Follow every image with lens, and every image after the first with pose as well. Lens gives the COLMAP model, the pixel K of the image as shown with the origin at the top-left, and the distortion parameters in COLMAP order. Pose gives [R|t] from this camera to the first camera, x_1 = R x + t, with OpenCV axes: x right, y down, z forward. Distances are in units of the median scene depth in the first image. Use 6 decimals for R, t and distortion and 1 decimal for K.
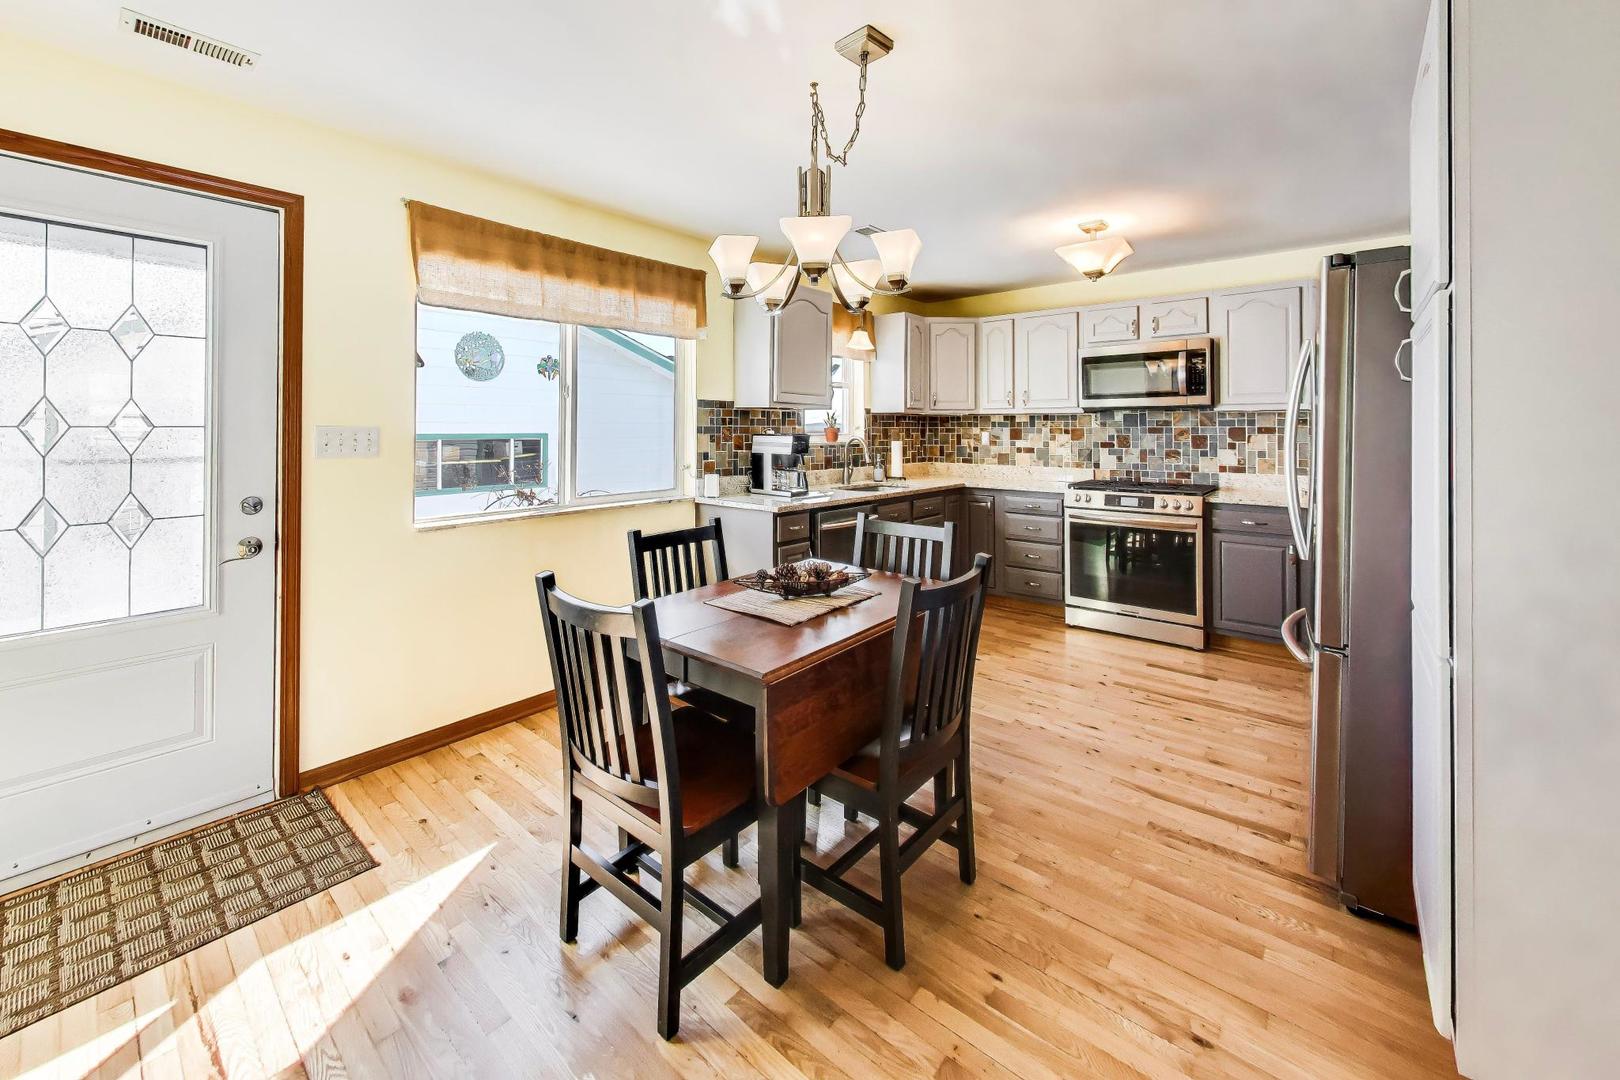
lens RADIAL K [[637.9, 0, 772.0], [0, 637.9, 436.0], [0, 0, 1]] dist [-0.000350, 0.000313]
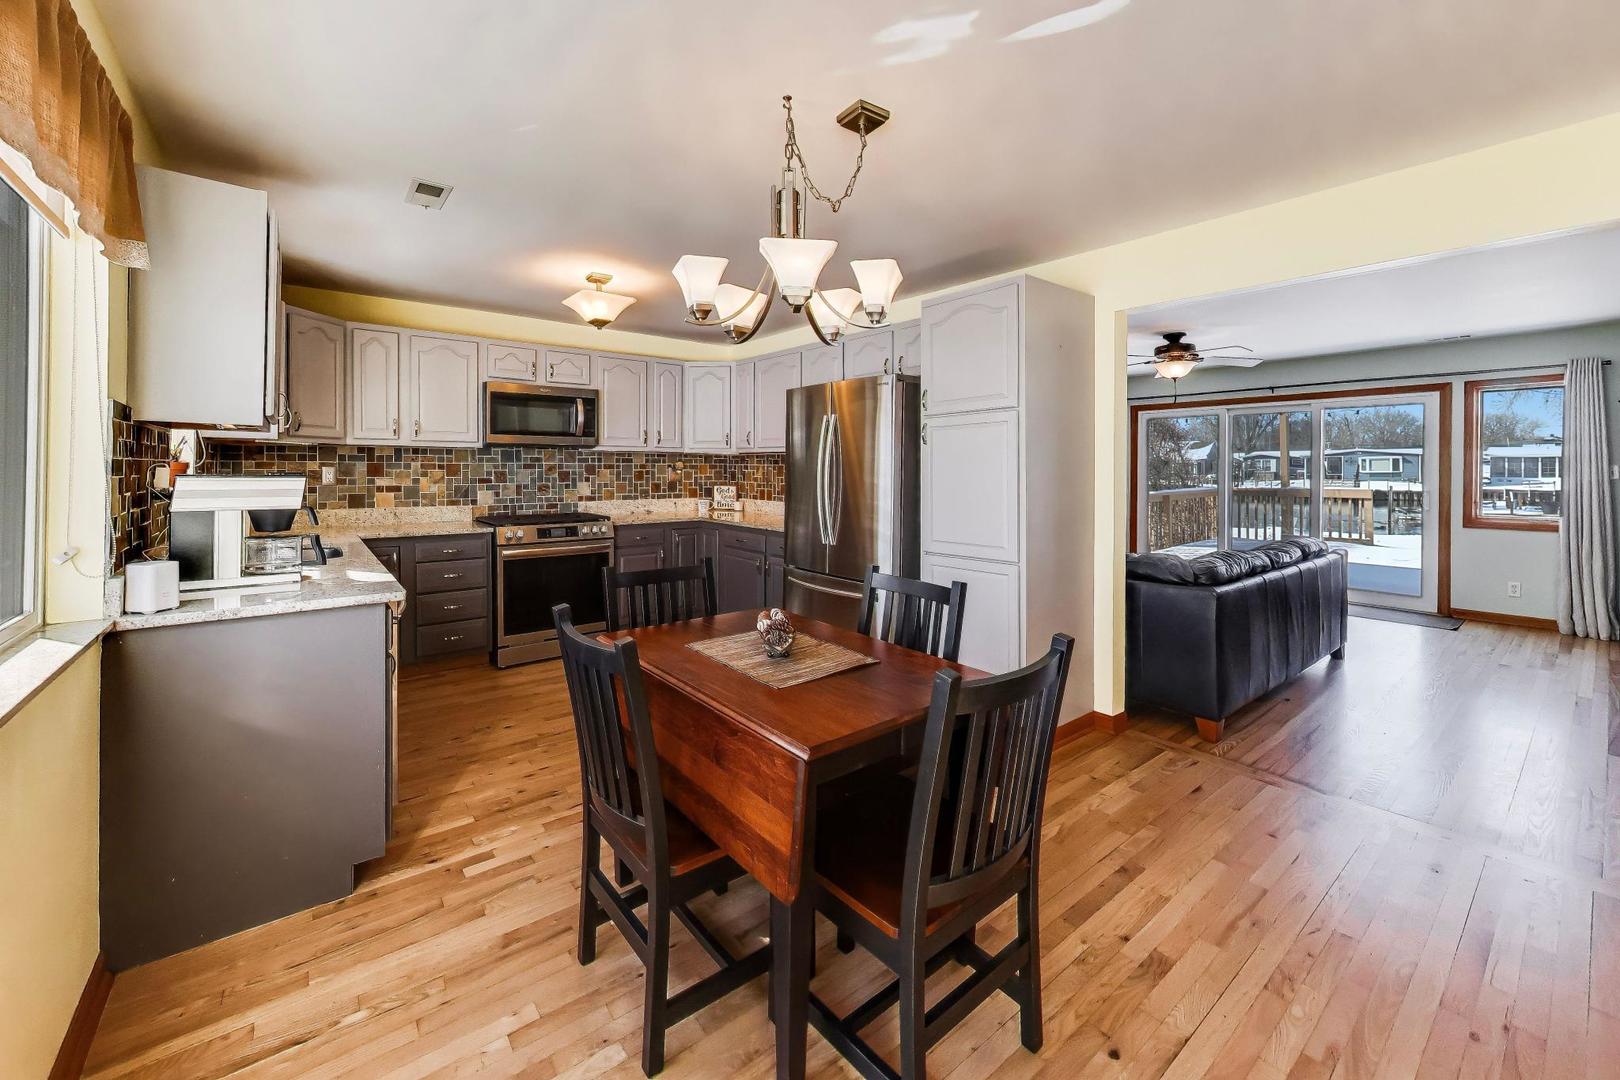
lens RADIAL K [[637.9, 0, 821.9], [0, 637.9, 475.7], [0, 0, 1]] dist [-0.000350, 0.000313]
pose [[0.154750, -0.011602, 0.987886, -0.368968], [0.001861, 0.999933, 0.011452, -0.004085], [-0.987952, 0.000067, 0.154761, 0.326995]]
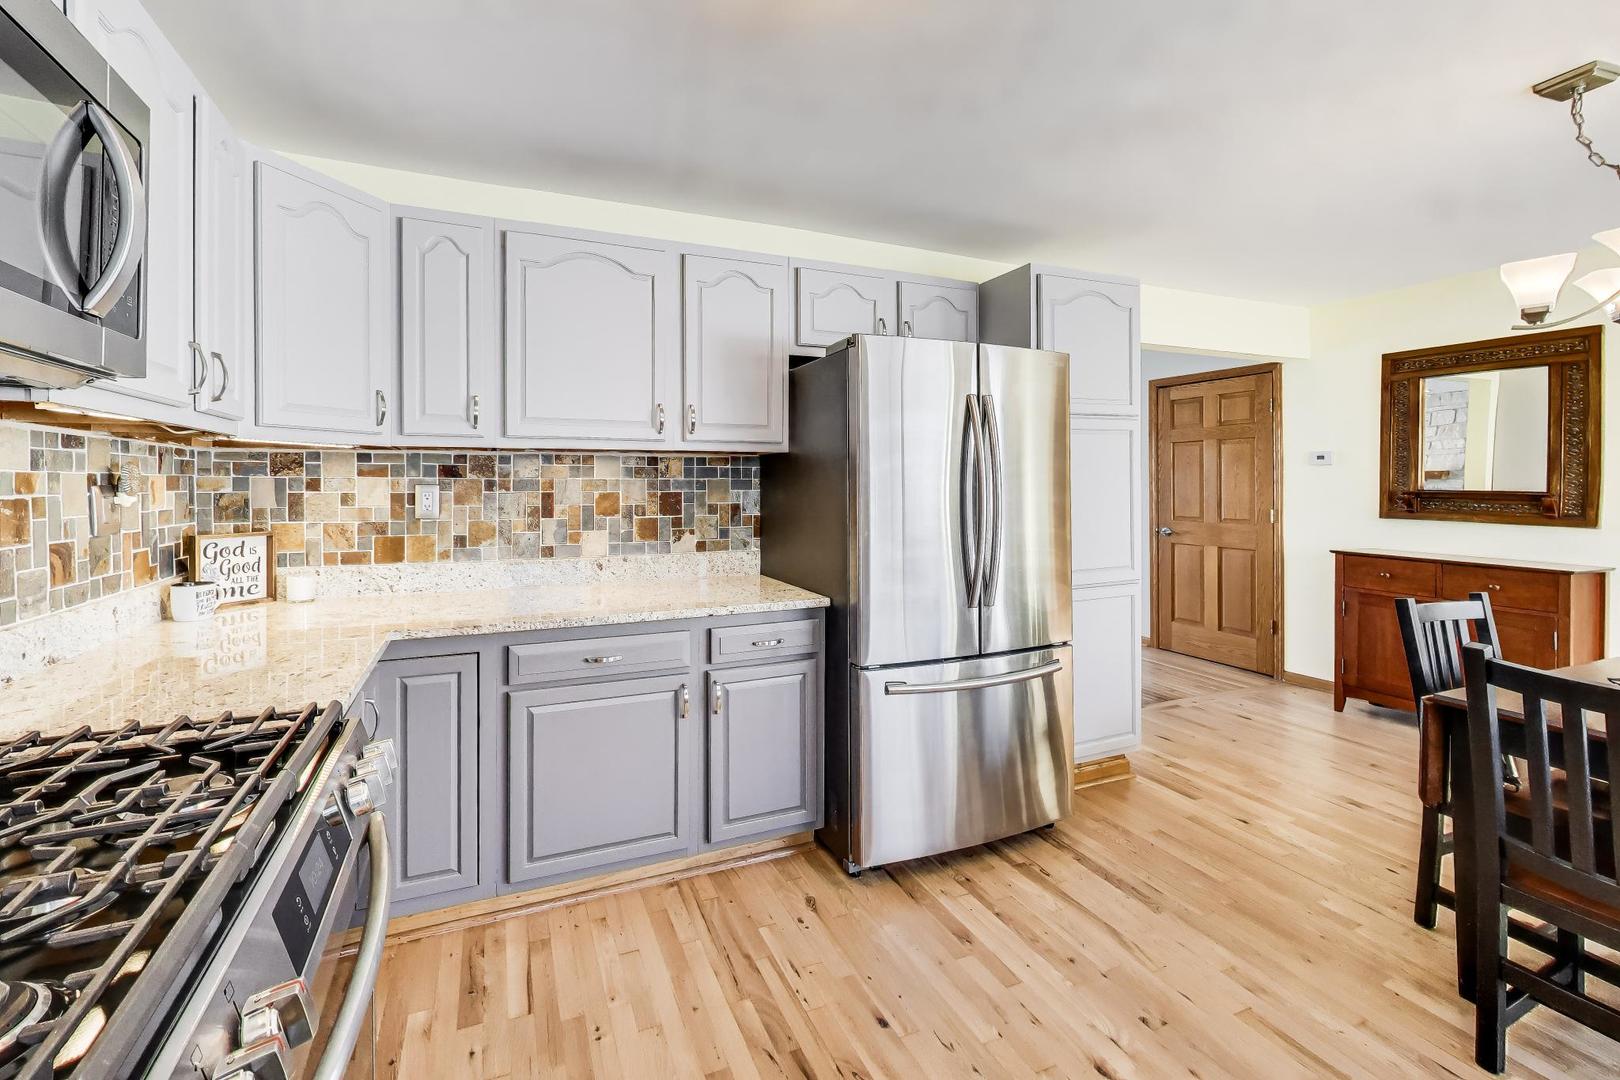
lens RADIAL K [[637.9, 0, 802.3], [0, 637.9, 489.9], [0, 0, 1]] dist [-0.000350, 0.000313]
pose [[-0.887158, -0.003096, 0.461455, 0.276699], [0.006149, 0.999809, 0.018530, -0.008273], [-0.461424, 0.019276, -0.886970, 0.902793]]
